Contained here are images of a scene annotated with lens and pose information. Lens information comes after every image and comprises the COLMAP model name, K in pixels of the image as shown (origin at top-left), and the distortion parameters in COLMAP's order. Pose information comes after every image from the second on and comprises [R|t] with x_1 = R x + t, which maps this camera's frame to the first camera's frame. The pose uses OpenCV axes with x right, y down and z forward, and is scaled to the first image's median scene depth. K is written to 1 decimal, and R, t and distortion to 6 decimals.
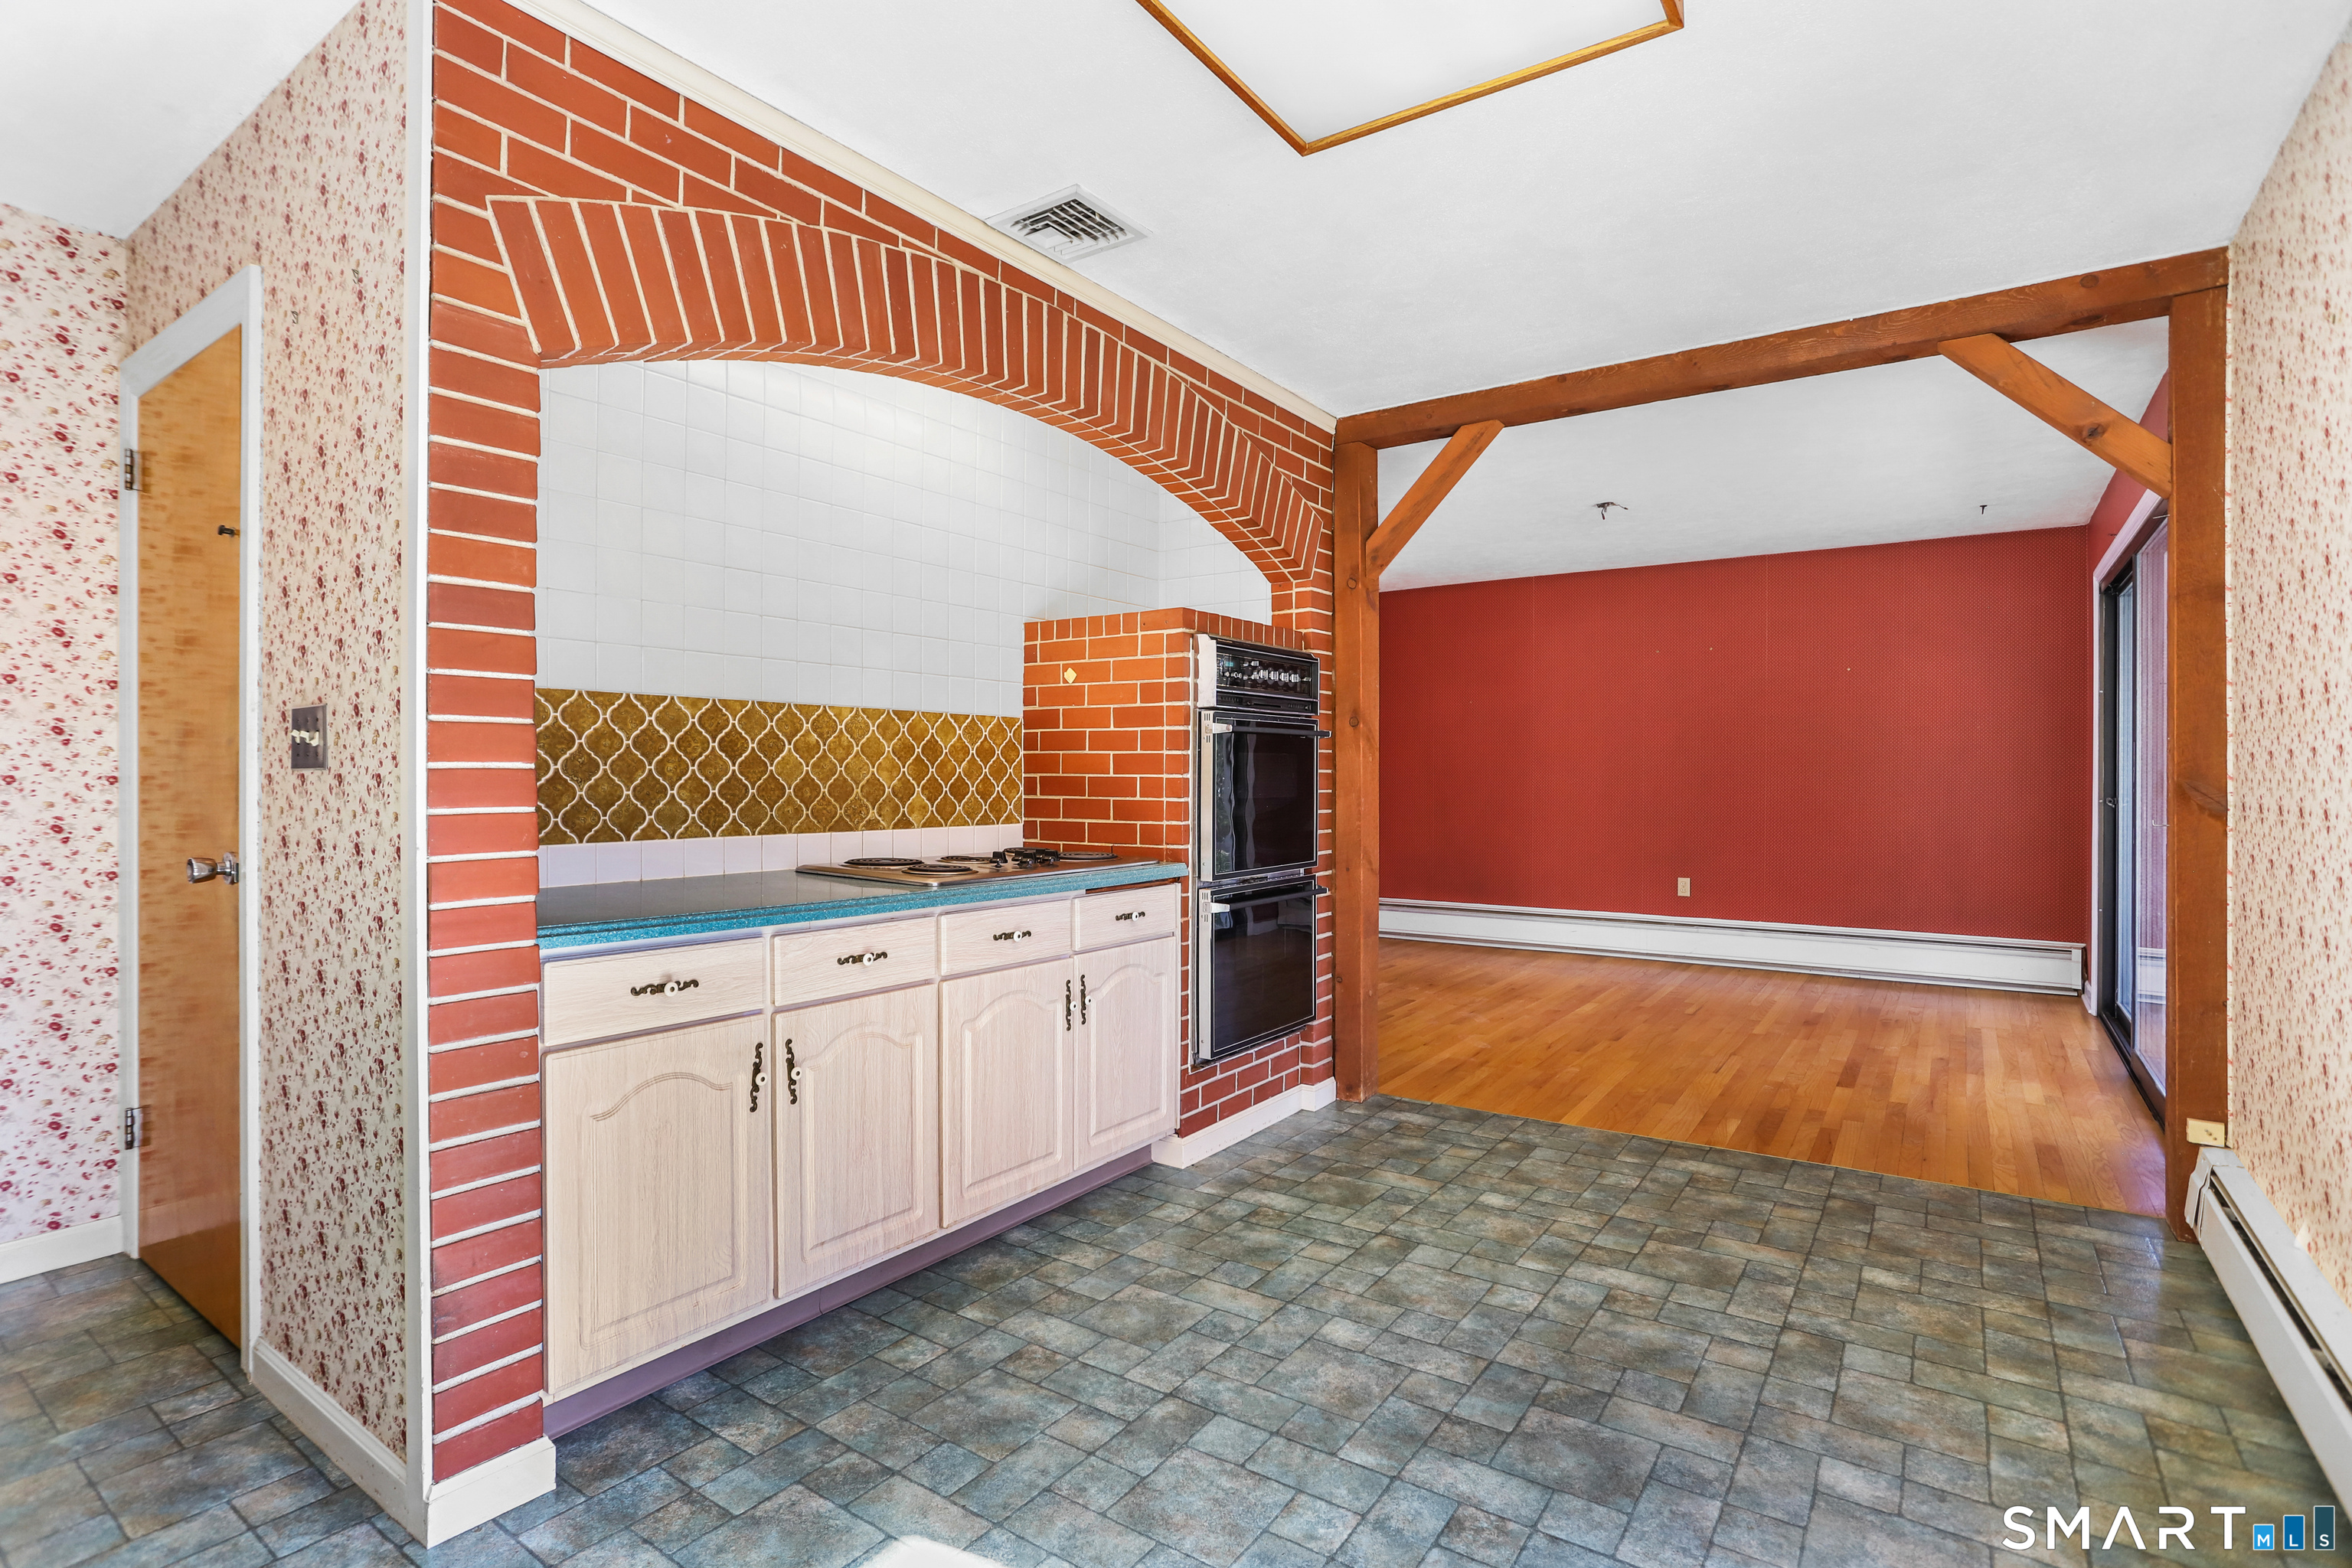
lens RADIAL K [[1135.8, 0, 1180.4], [0, 1135.8, 771.6], [0, 0, 1]] dist [-0.062173, 0.032550]
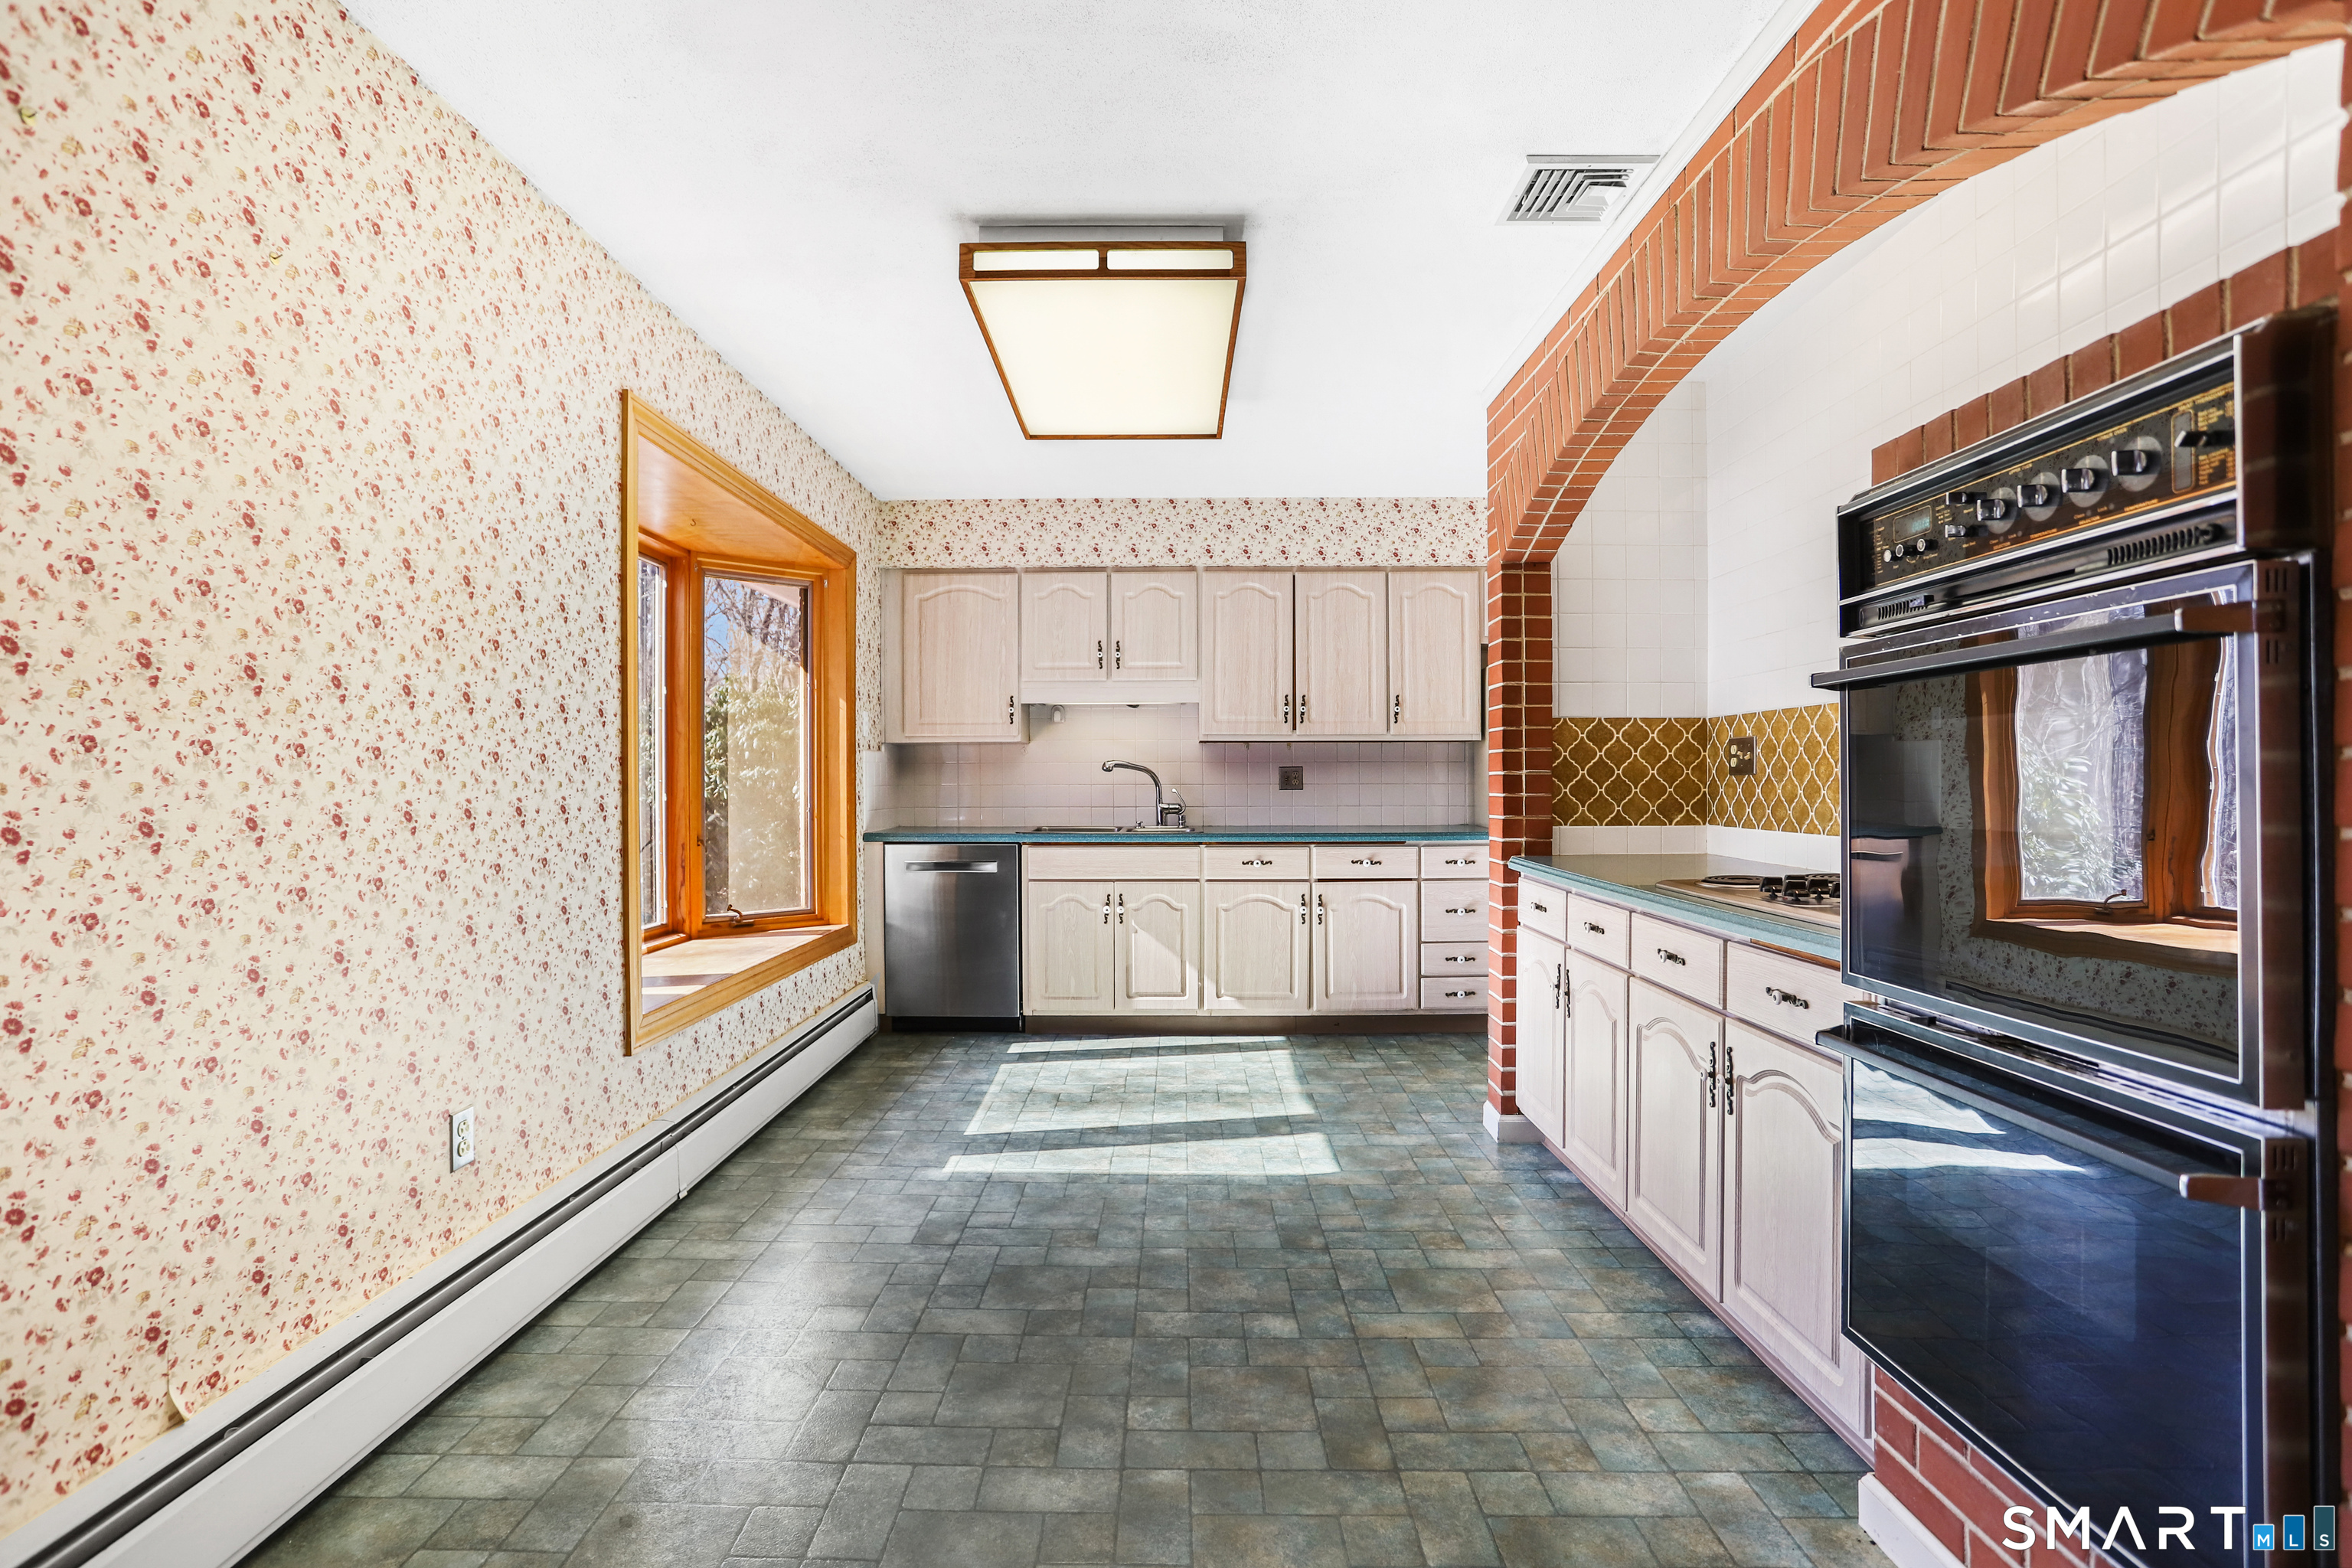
lens RADIAL K [[1135.8, 0, 1173.4], [0, 1135.8, 783.3], [0, 0, 1]] dist [-0.062173, 0.032550]
pose [[-0.822611, 0.003155, -0.568596, 0.642950], [0.004476, 0.999990, -0.000927, 0.007381], [0.568587, -0.003307, -0.822616, 1.436652]]
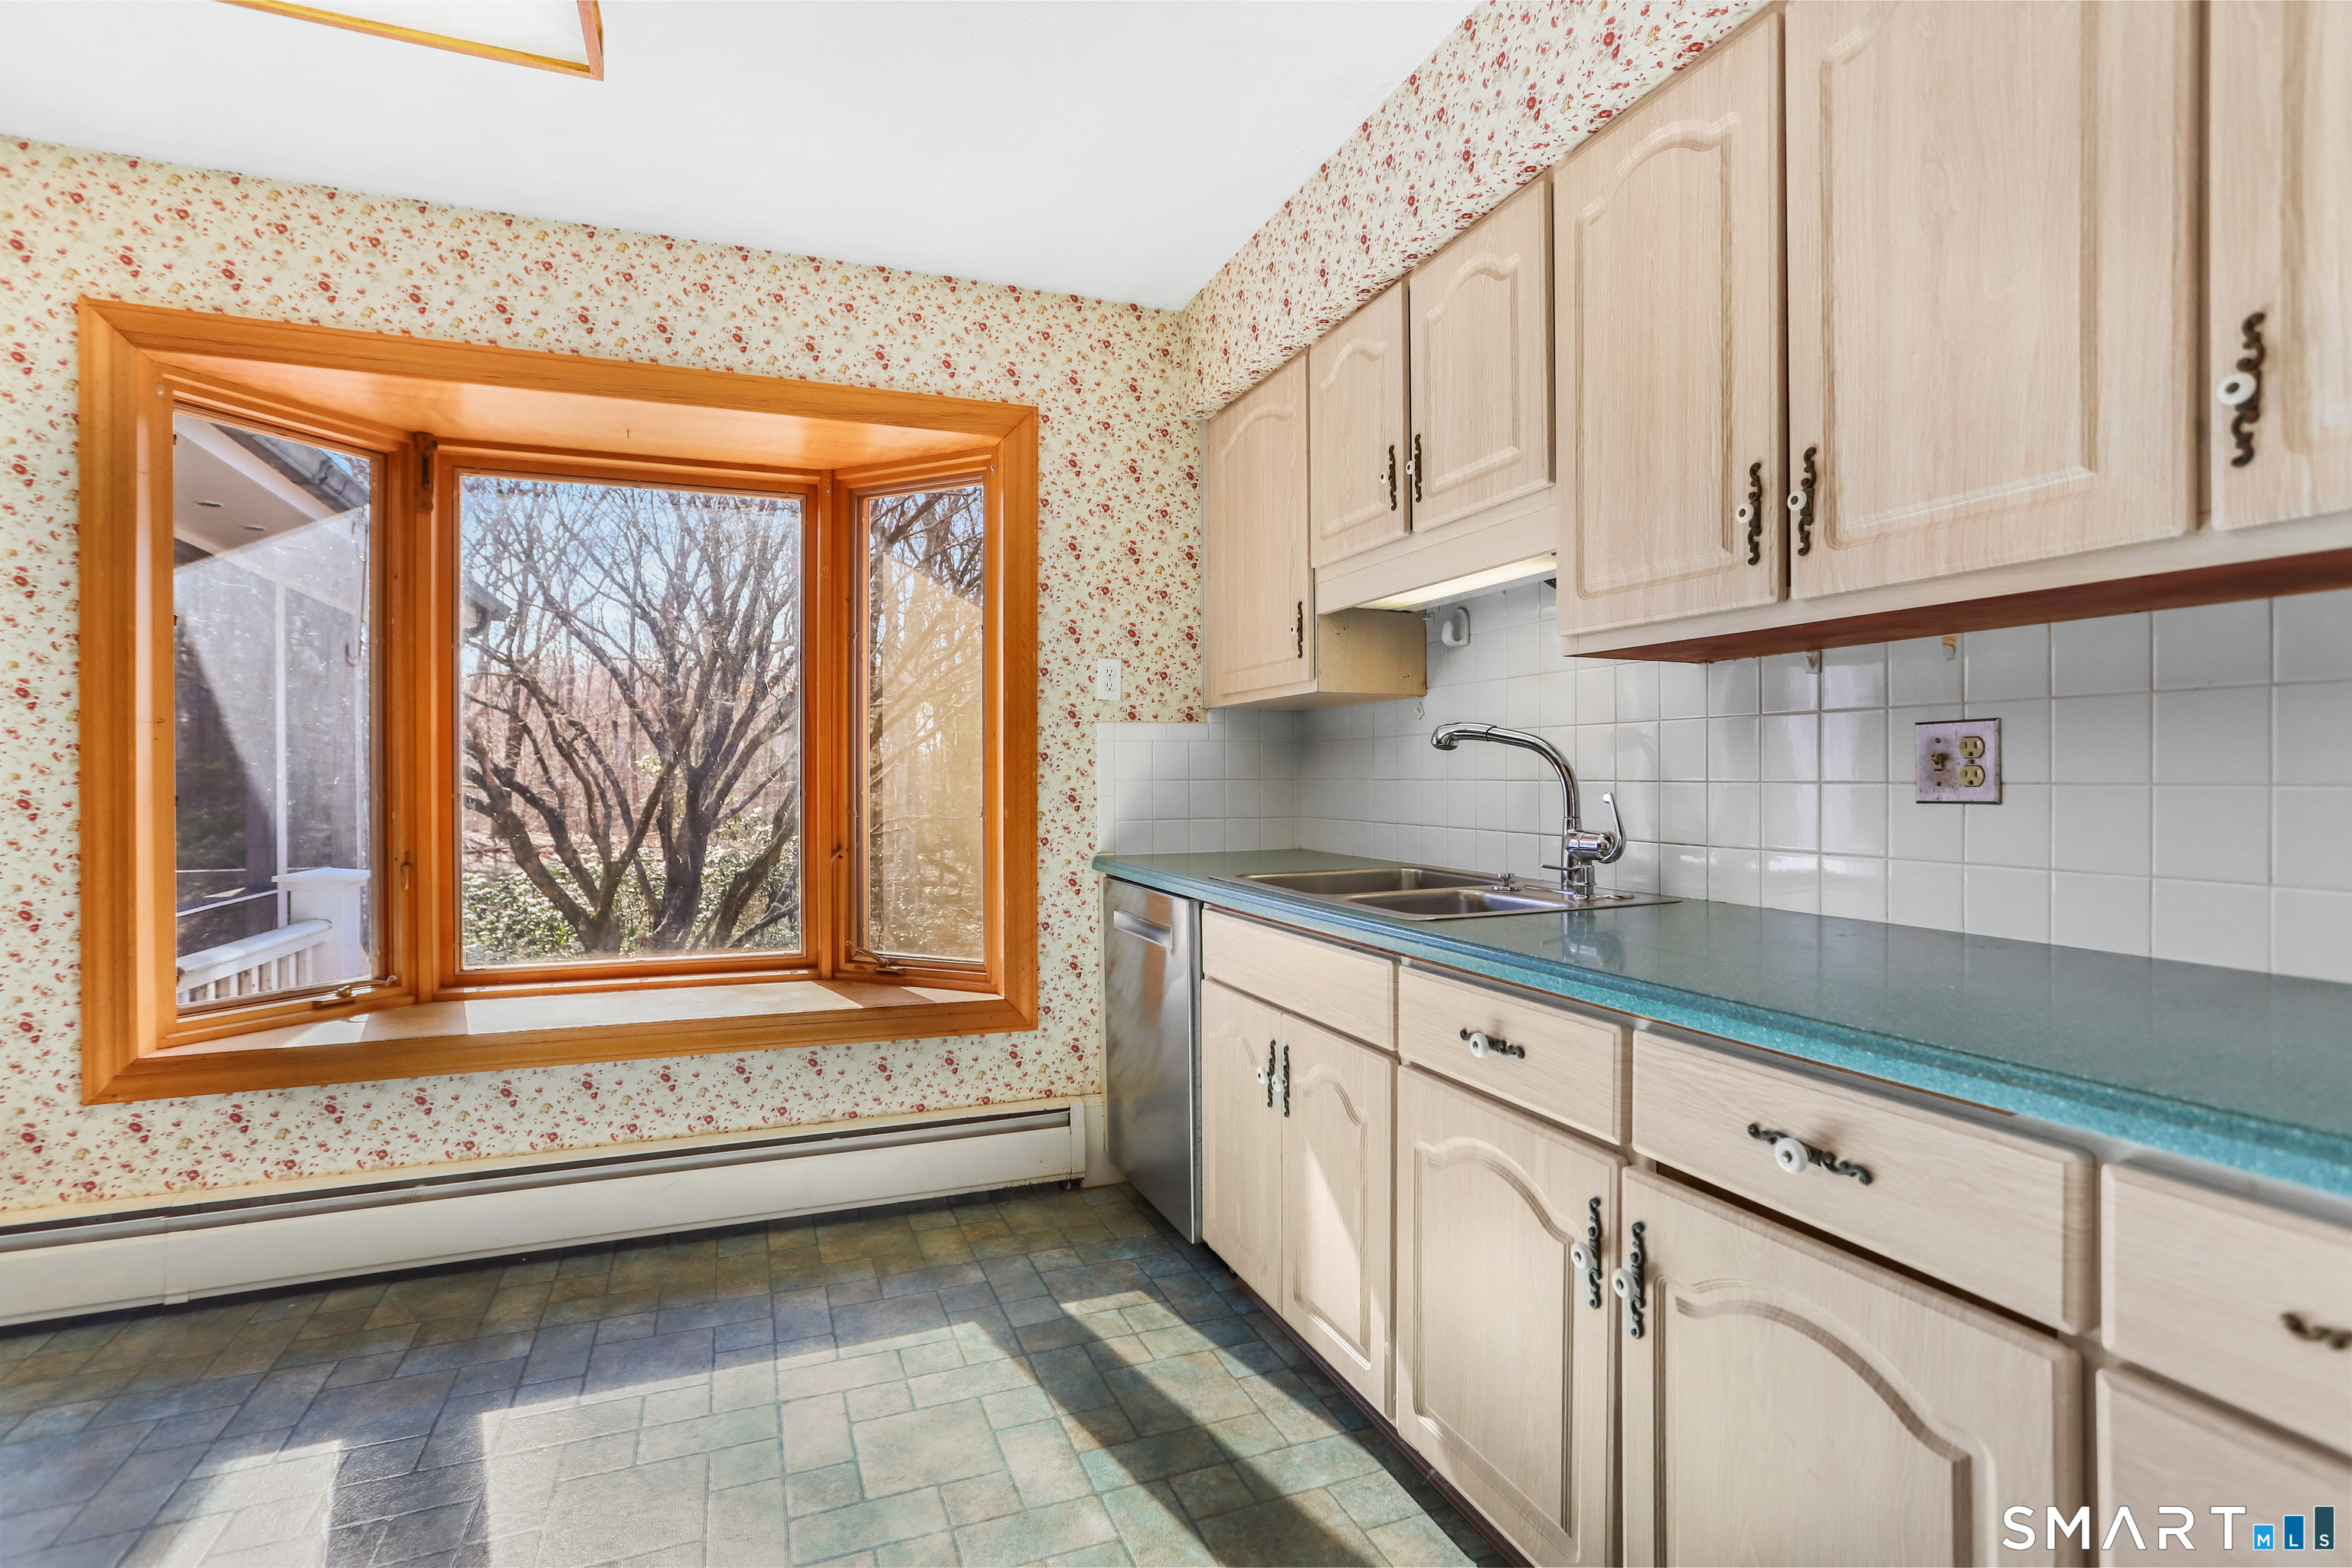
lens RADIAL K [[1135.8, 0, 1198.8], [0, 1135.8, 784.9], [0, 0, 1]] dist [-0.062173, 0.032550]
pose [[-0.839474, -0.006944, 0.543356, -0.611352], [-0.005468, 0.999976, 0.004331, 0.008600], [-0.543373, 0.000664, -0.839491, 0.592932]]
